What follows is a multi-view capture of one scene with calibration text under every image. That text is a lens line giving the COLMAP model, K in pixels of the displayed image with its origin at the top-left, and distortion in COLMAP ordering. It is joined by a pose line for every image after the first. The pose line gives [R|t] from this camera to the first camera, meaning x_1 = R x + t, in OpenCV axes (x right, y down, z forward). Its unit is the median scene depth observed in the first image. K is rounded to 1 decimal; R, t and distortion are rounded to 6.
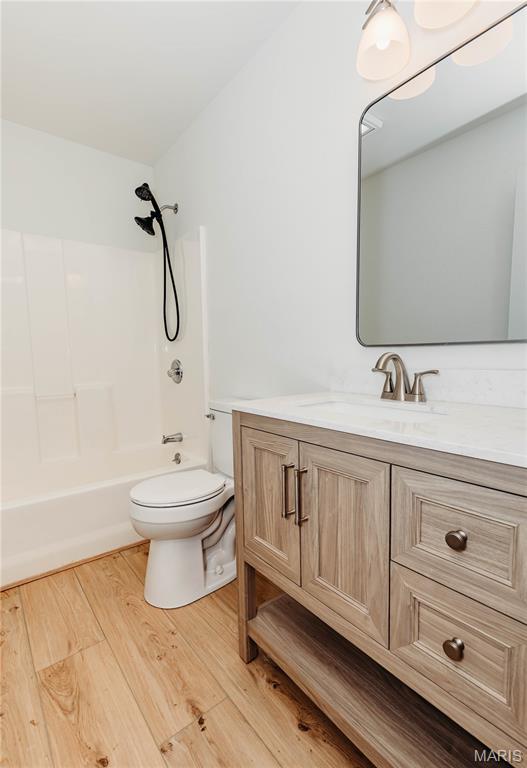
lens RADIAL K [[355.2, 0, 264.3], [0, 355.2, 386.1], [0, 0, 1]] dist [-0.001646, 0.000036]
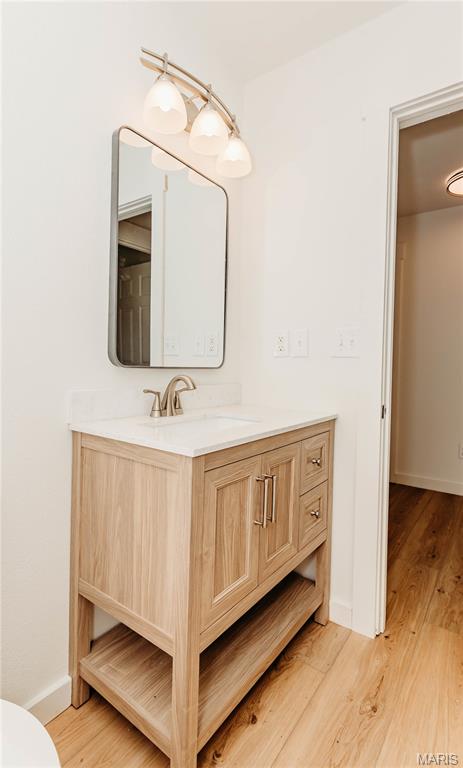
lens RADIAL K [[373.6, 0, 231.9], [0, 373.6, 380.5], [0, 0, 1]] dist [0.002944, 0.000257]
pose [[-0.255336, -0.027854, 0.966451, -0.898595], [0.067194, 0.996657, 0.046478, -0.124411], [-0.964515, 0.076807, -0.252611, 1.200137]]
